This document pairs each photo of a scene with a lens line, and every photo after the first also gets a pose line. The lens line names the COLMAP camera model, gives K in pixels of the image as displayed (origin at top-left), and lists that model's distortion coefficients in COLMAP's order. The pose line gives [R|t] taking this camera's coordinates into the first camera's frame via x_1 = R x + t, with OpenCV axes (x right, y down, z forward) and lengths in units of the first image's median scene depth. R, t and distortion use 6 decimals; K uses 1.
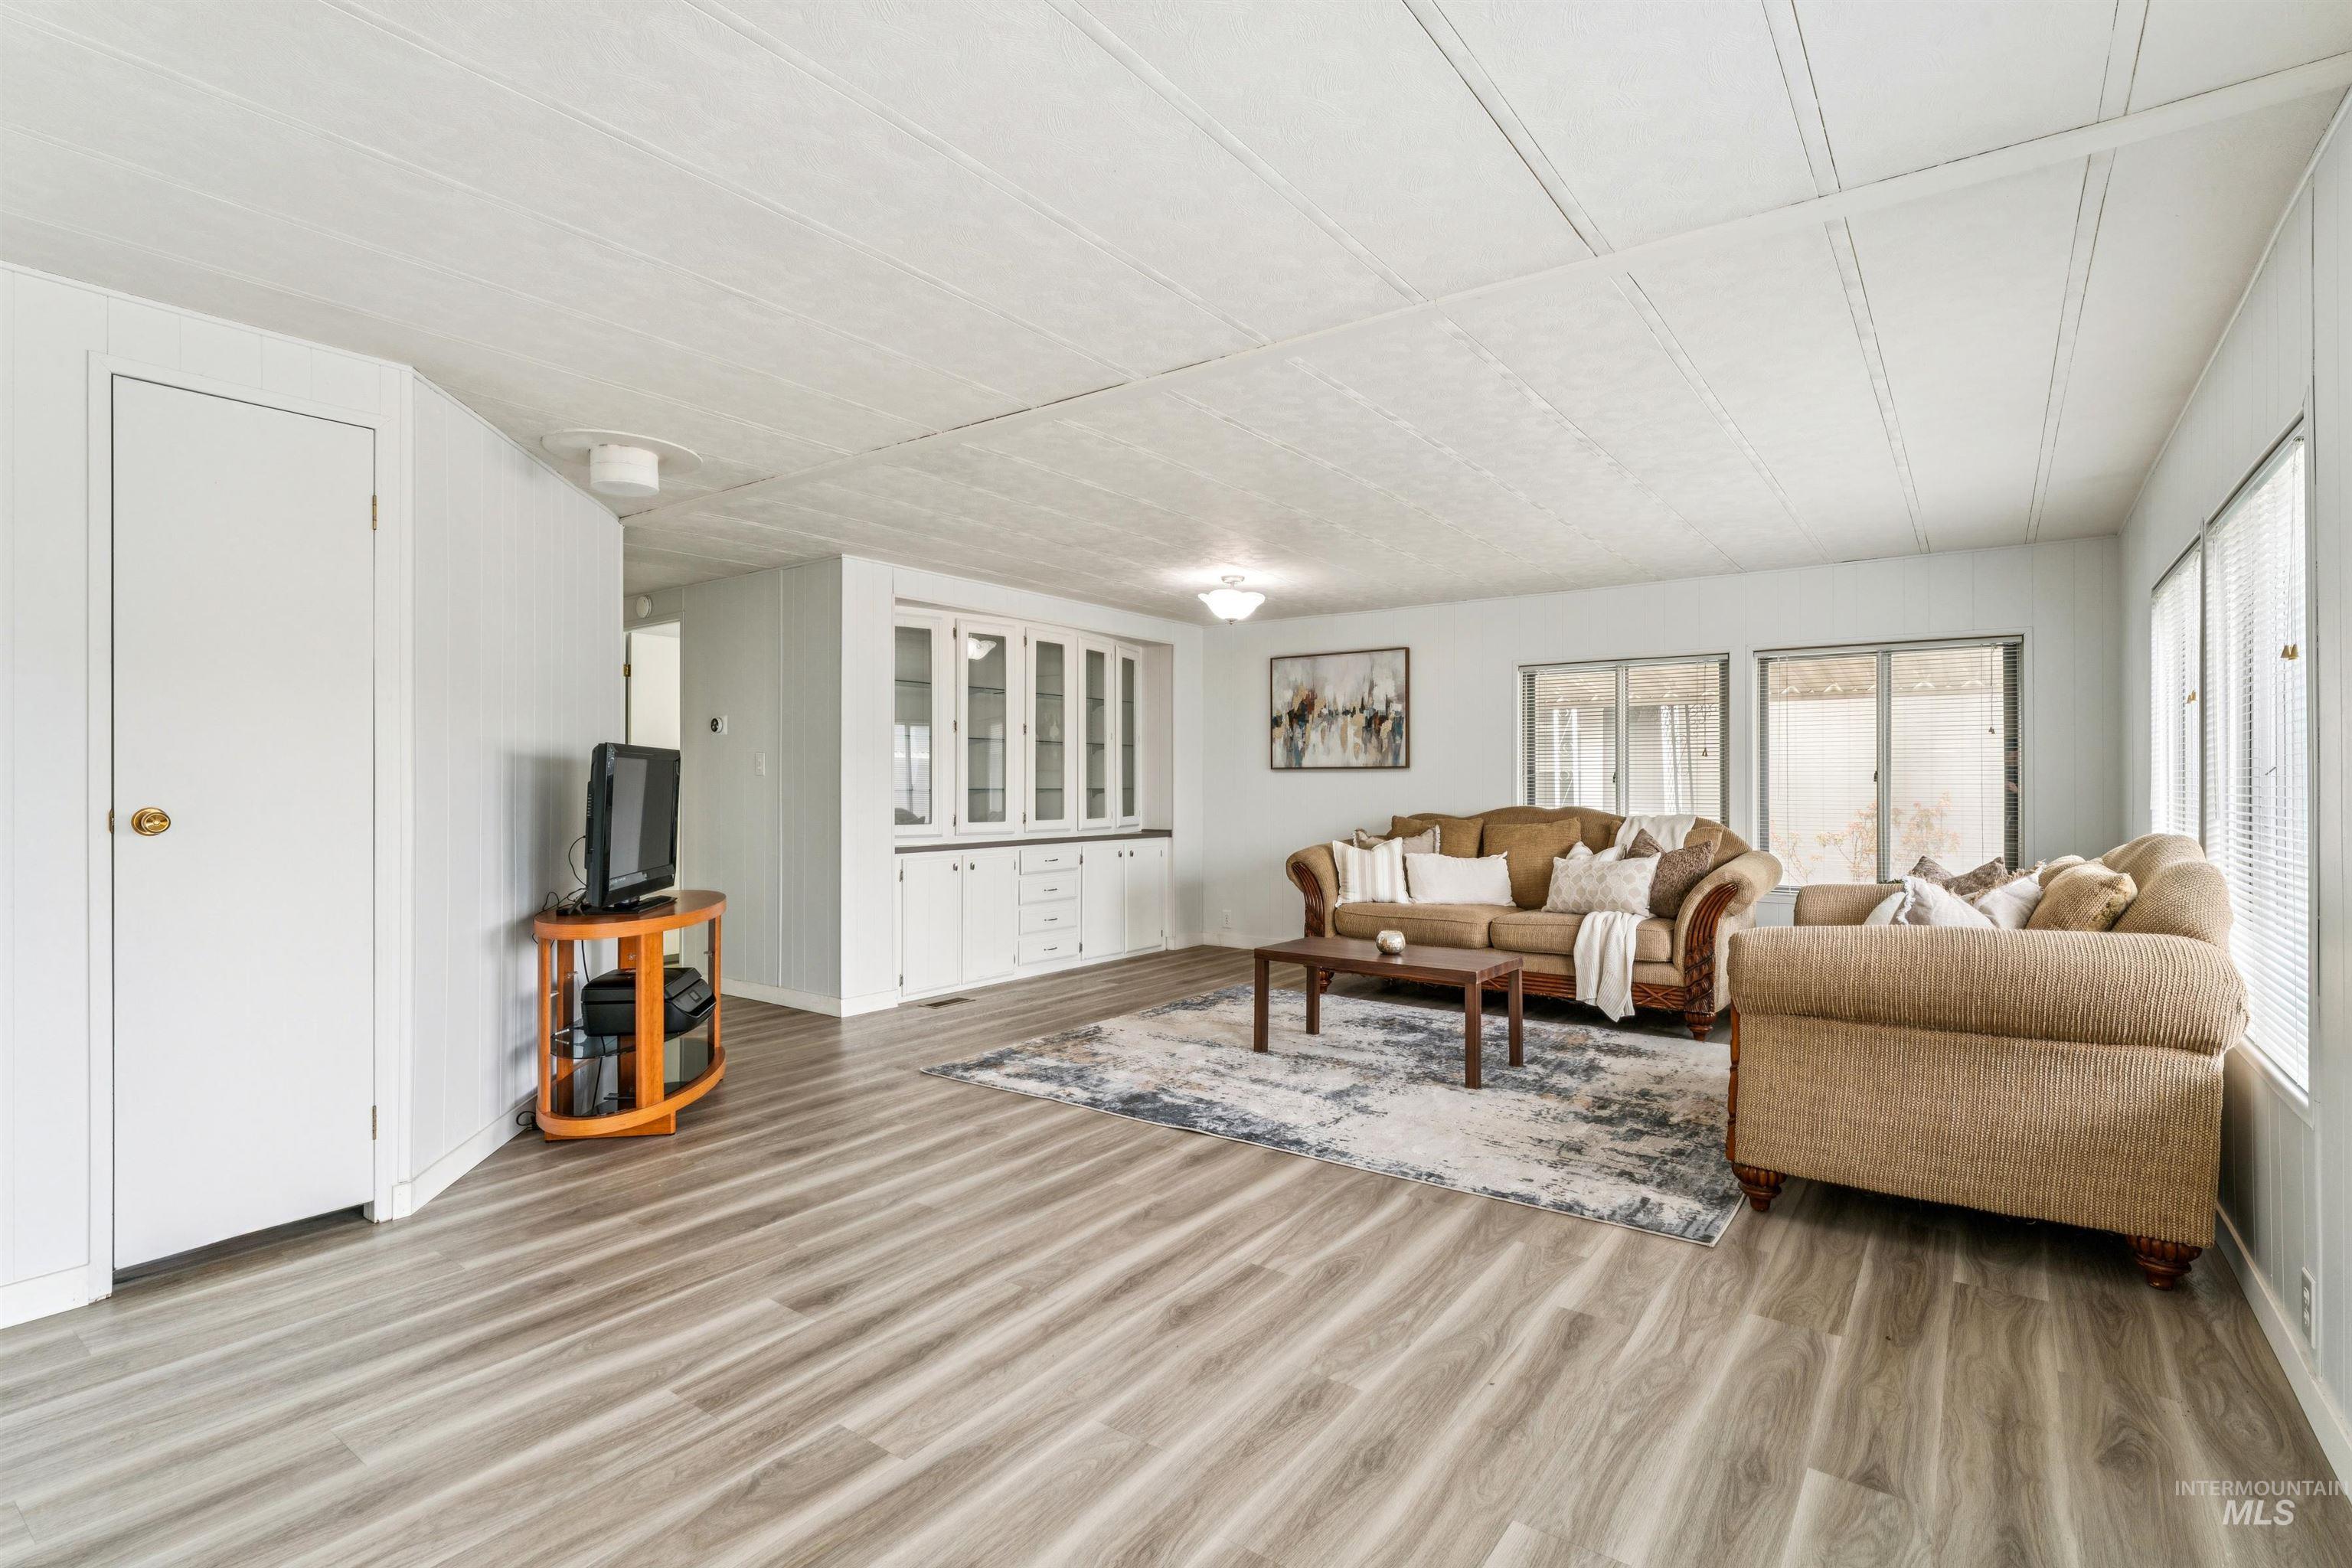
lens RADIAL K [[1113.9, 0, 1176.0], [0, 1113.9, 784.0], [0, 0, 1]] dist [-0.001697, 0.000016]
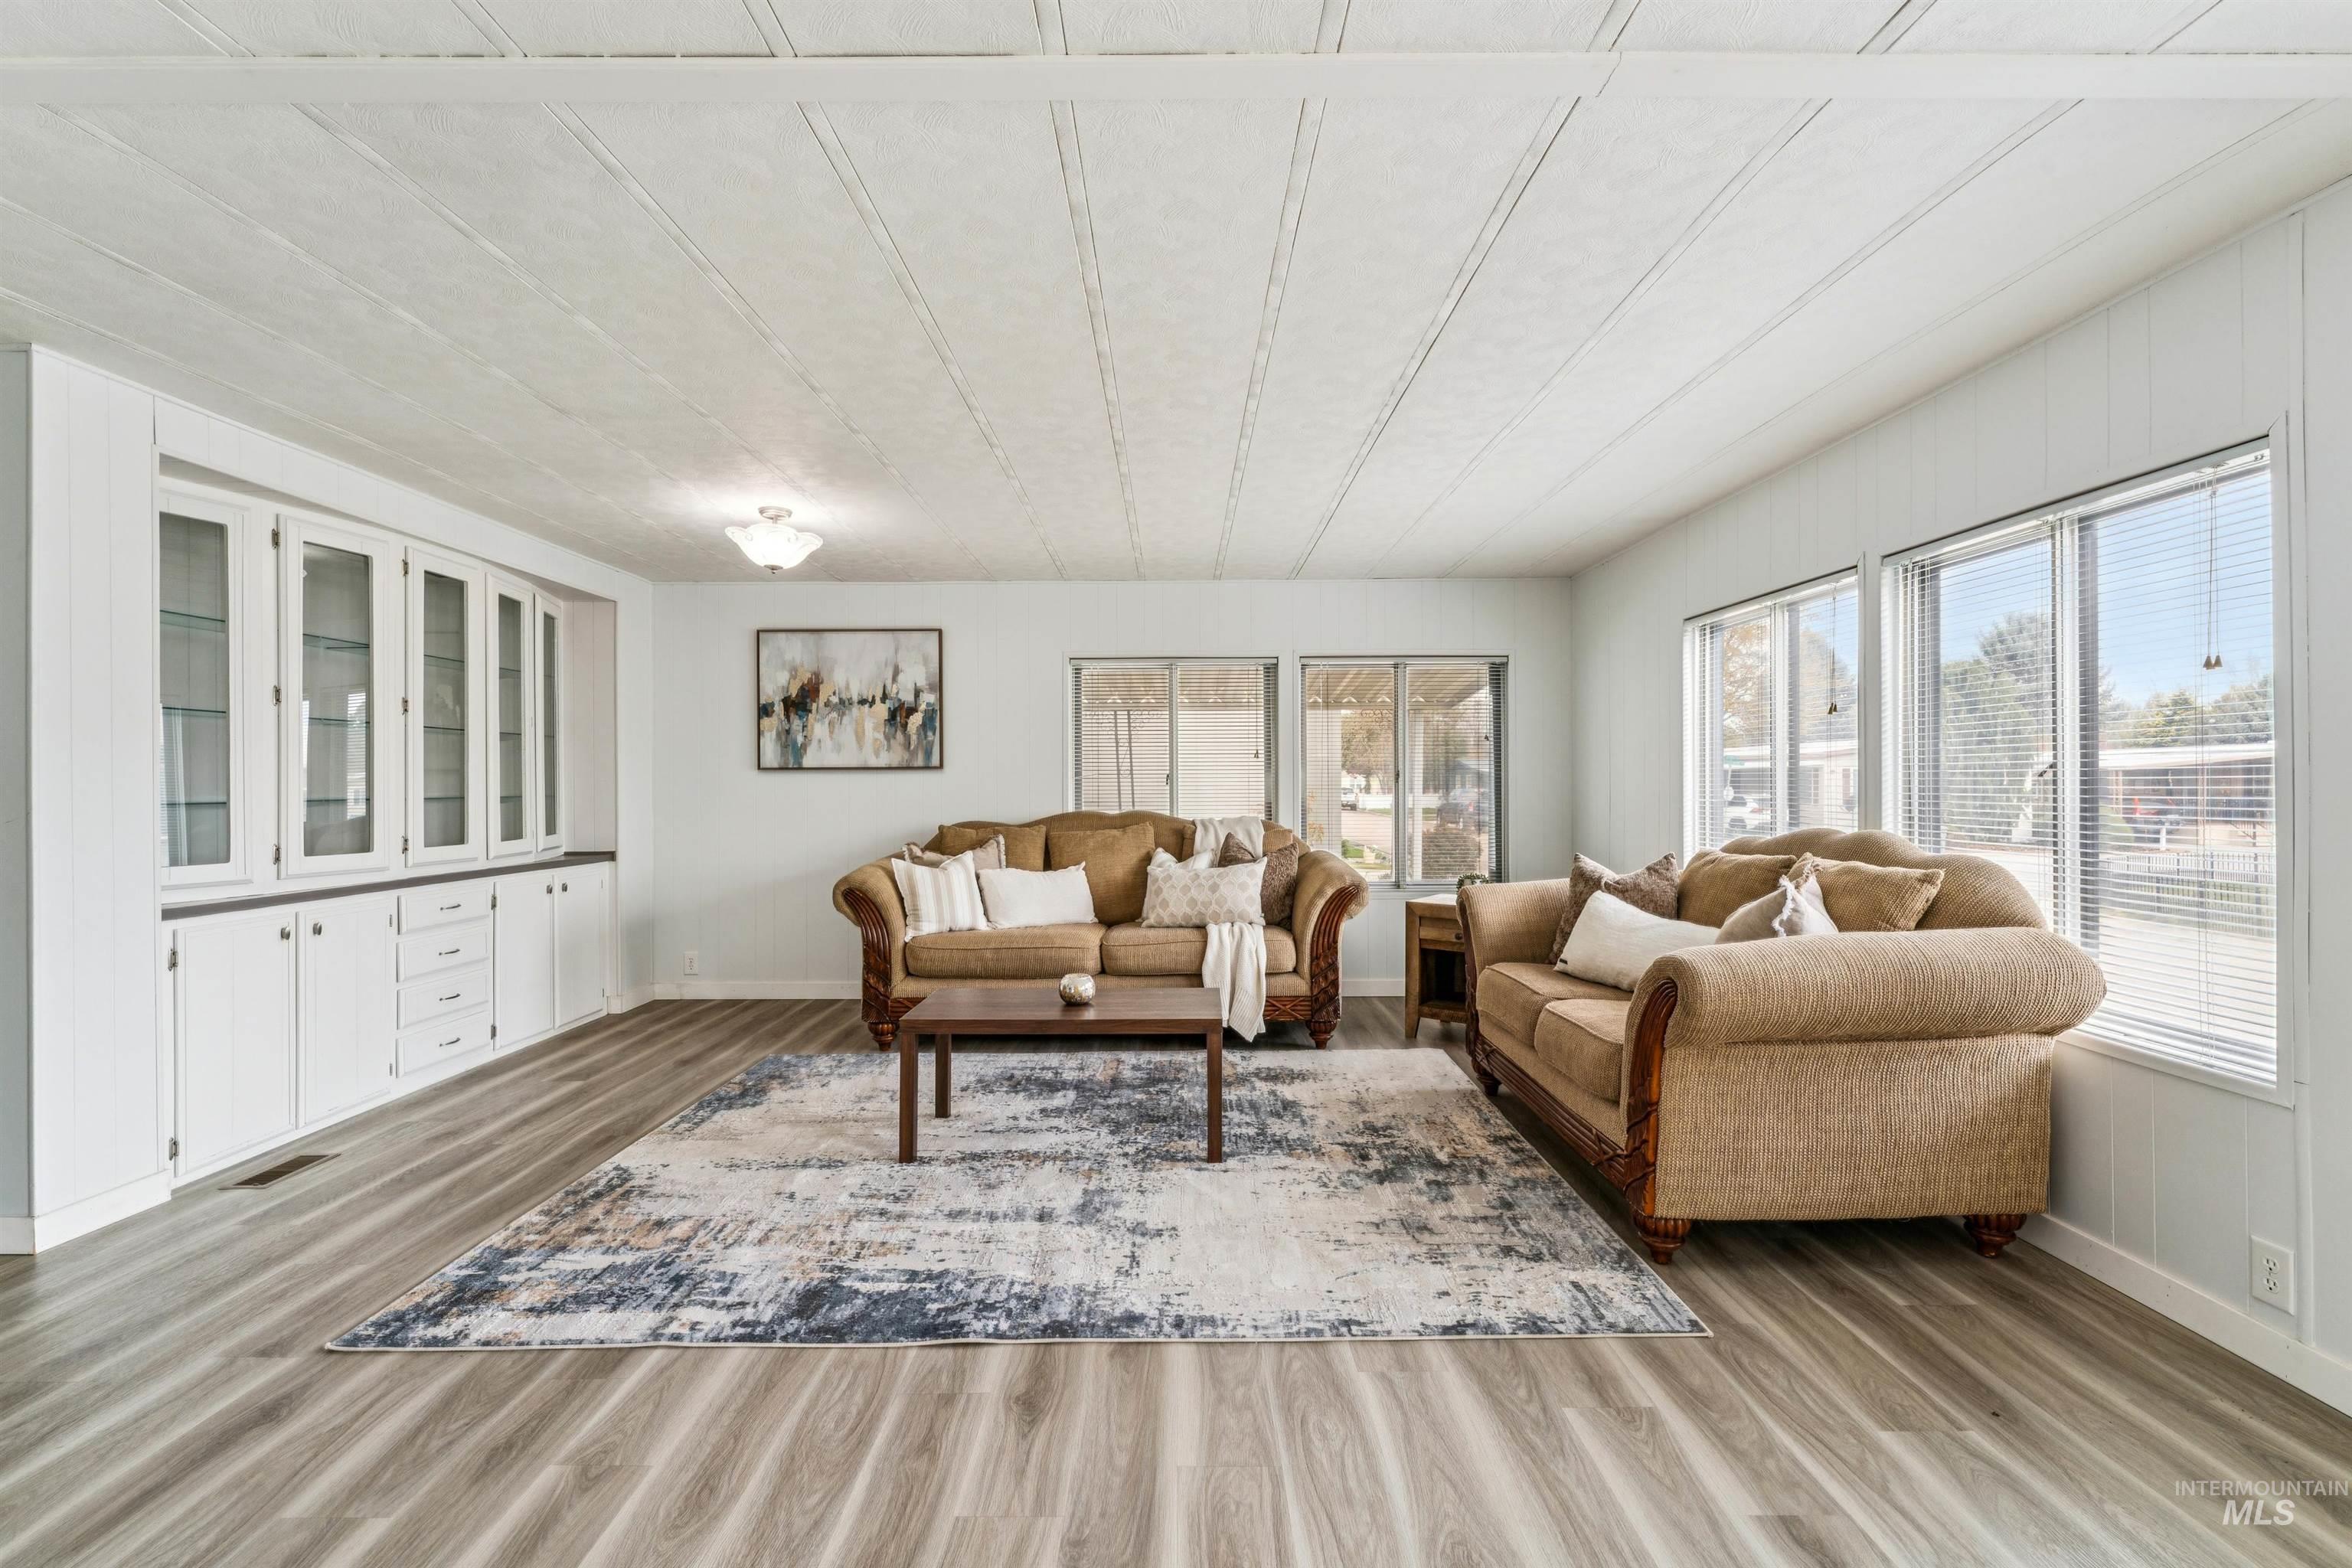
lens RADIAL K [[1049.1, 0, 1176.0], [0, 1049.1, 784.0], [0, 0, 1]] dist [-0.004287, -0.000687]
pose [[0.807644, -0.004641, 0.589652, -0.170167], [0.005408, 0.999985, 0.000464, -0.002784], [-0.589646, 0.002814, 0.807657, 0.325760]]
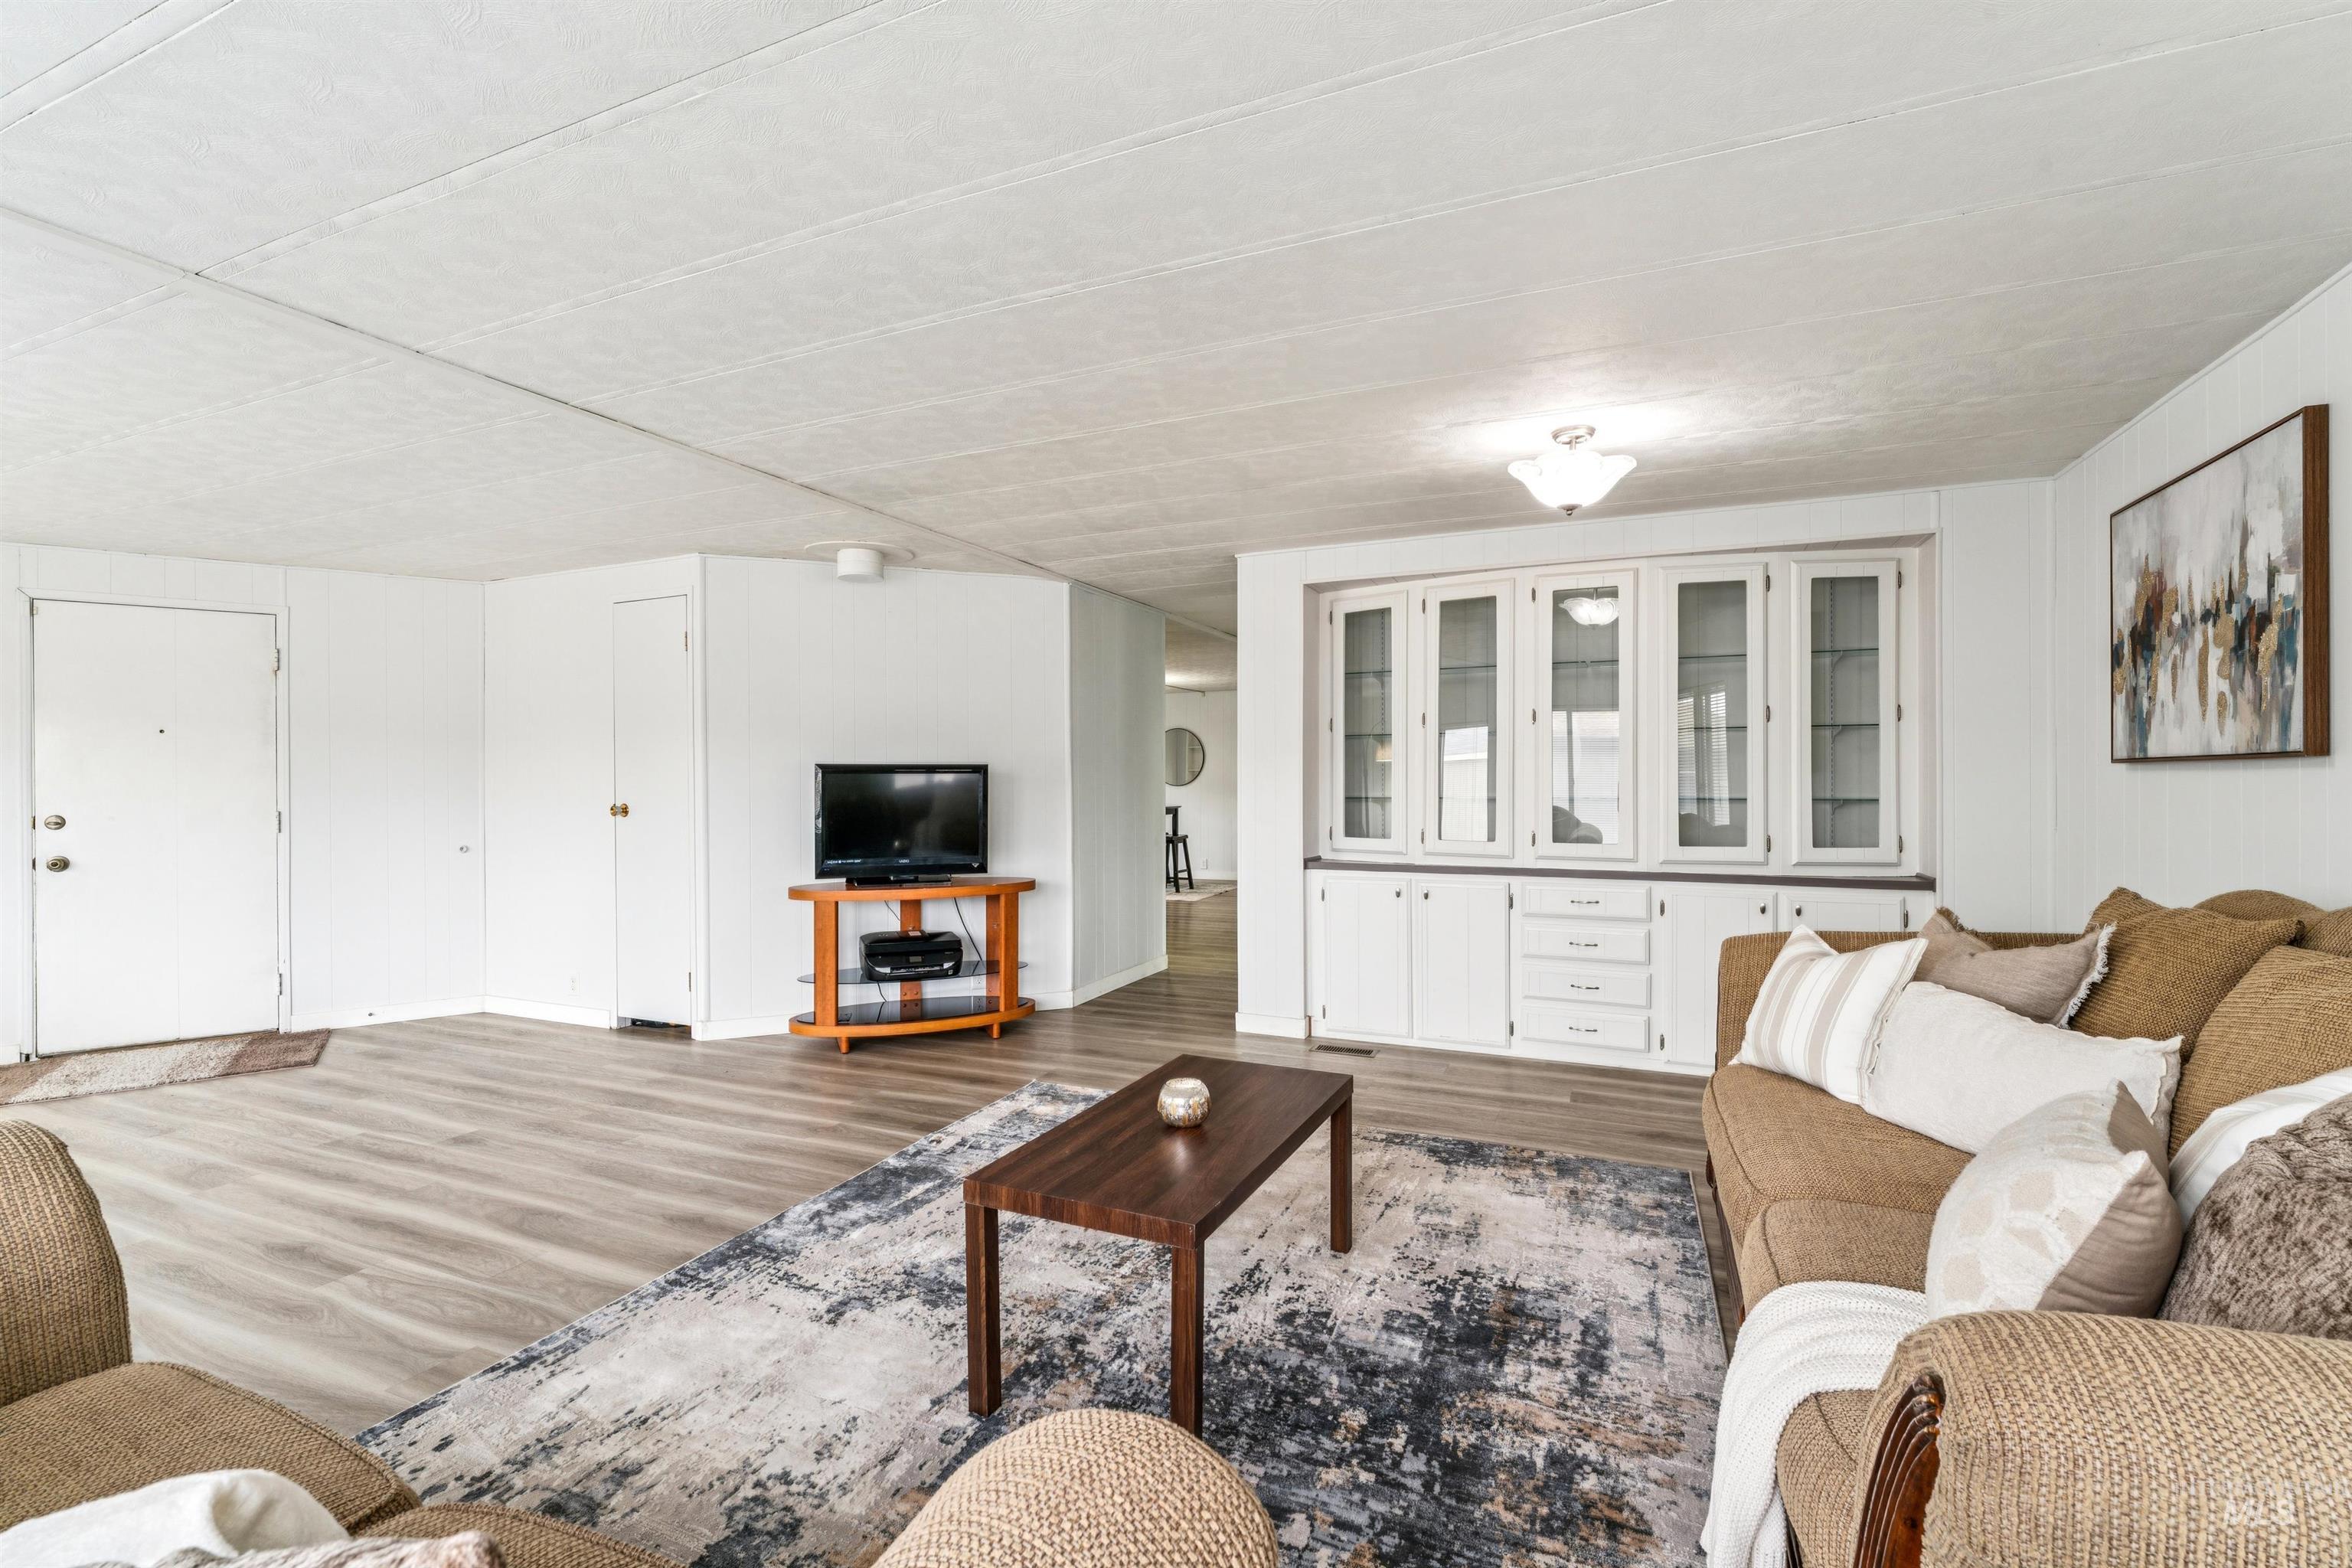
lens RADIAL K [[1039.2, 0, 1171.1], [0, 1039.2, 774.5], [0, 0, 1]] dist [-0.000291, 0.000399]
pose [[0.204420, -0.005390, -0.978868, 0.614180], [0.001764, 0.999985, -0.005138, -0.010740], [0.978882, -0.000676, 0.204426, 0.809797]]
